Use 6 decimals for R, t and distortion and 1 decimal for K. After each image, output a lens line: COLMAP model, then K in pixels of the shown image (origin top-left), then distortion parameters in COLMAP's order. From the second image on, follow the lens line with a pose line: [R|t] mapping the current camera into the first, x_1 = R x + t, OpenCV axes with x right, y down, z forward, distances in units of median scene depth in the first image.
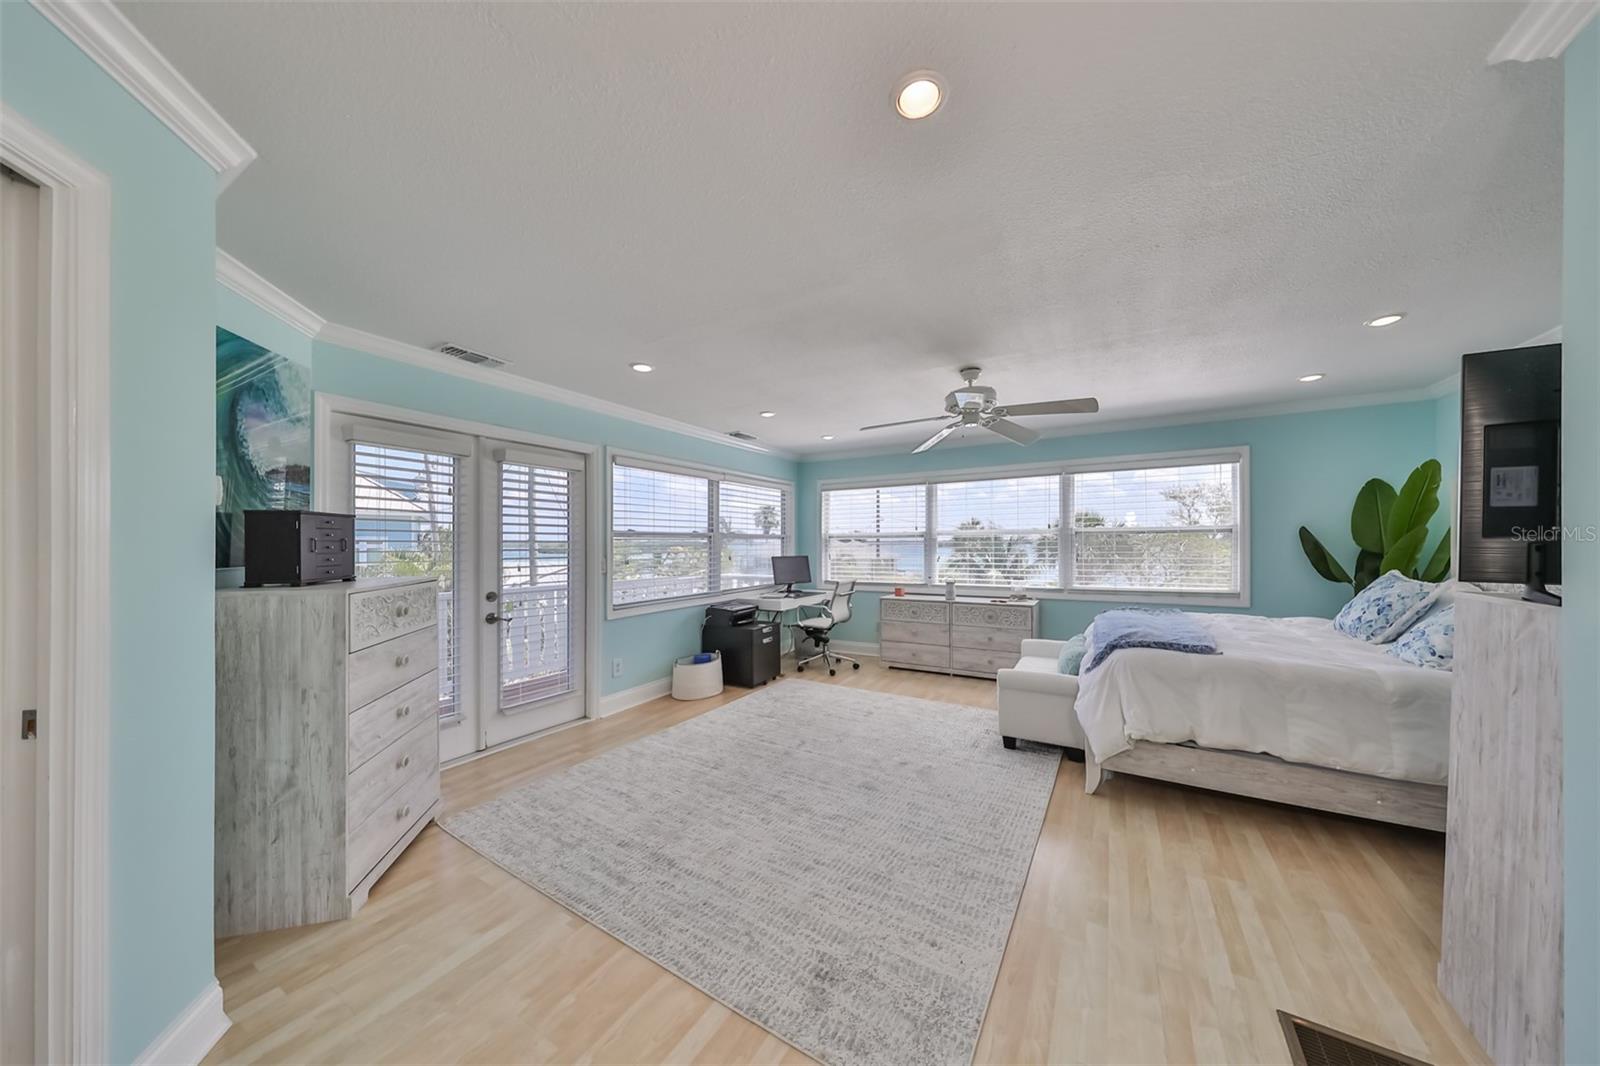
lens RADIAL K [[509.2, 0, 769.2], [0, 509.2, 545.8], [0, 0, 1]] dist [0.000113, -0.000253]
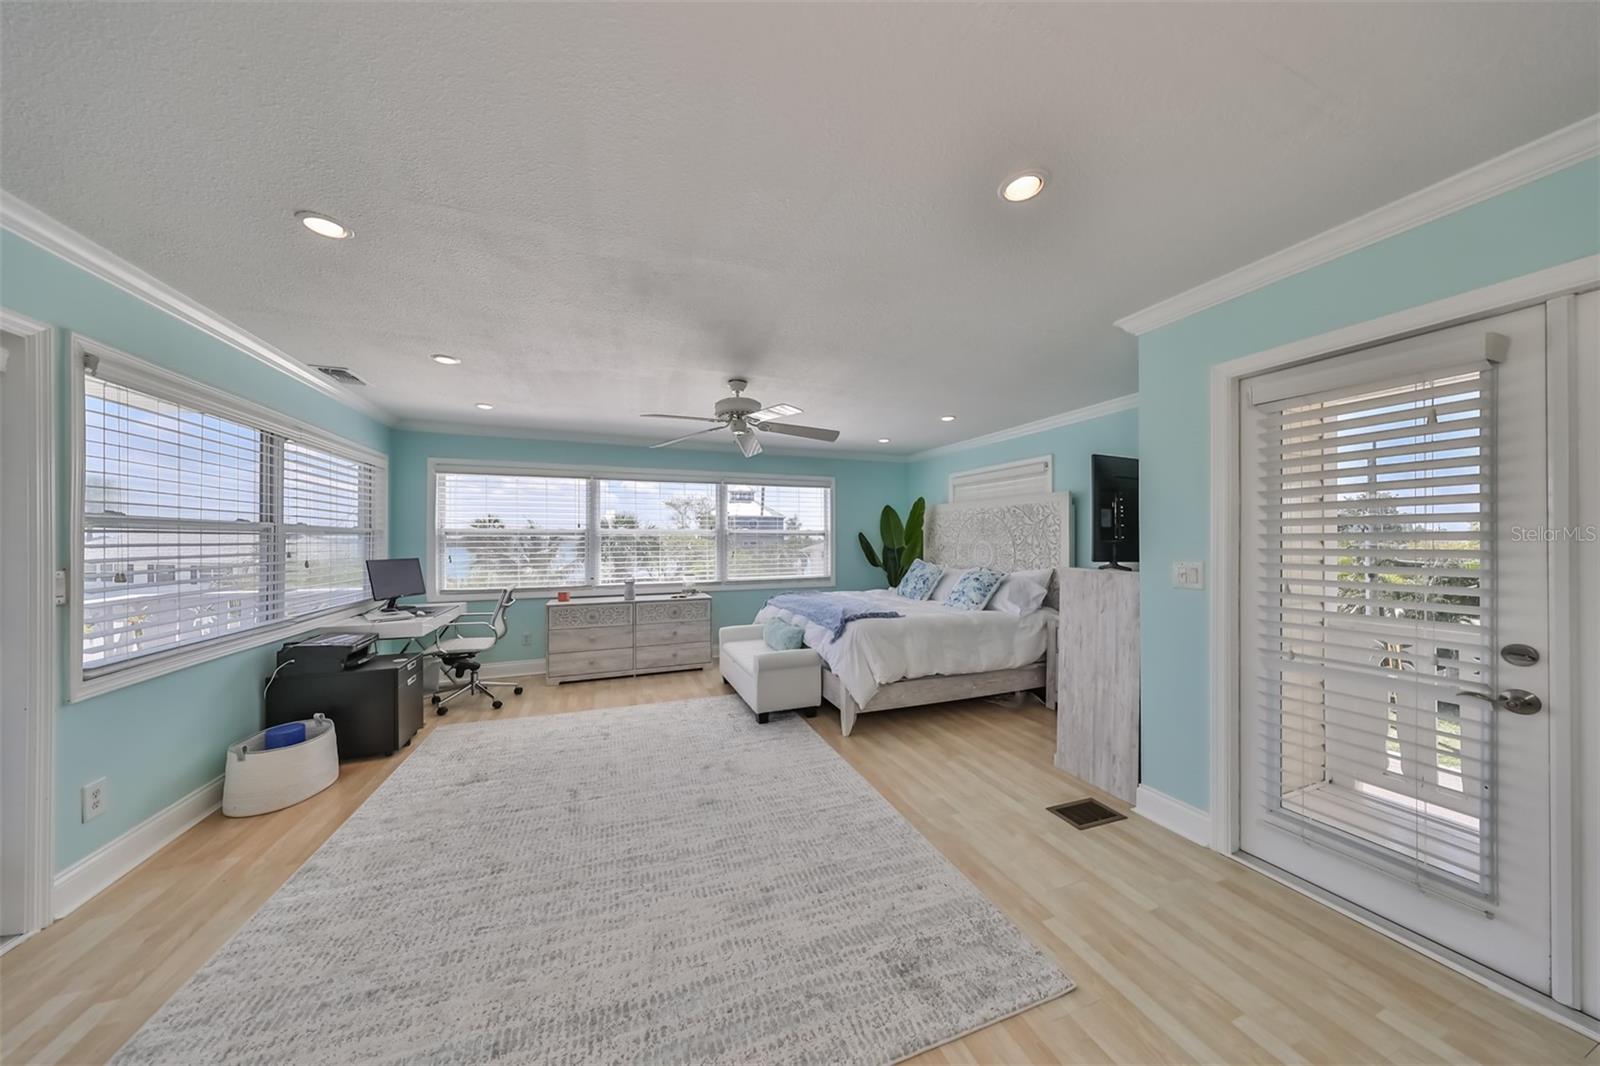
lens RADIAL K [[509.2, 0, 791.4], [0, 509.2, 541.2], [0, 0, 1]] dist [0.000113, -0.000253]
pose [[0.606751, 0.005994, 0.794869, -0.309707], [-0.000419, 0.999974, -0.007221, 0.000260], [-0.794892, 0.004048, 0.606738, 0.206751]]
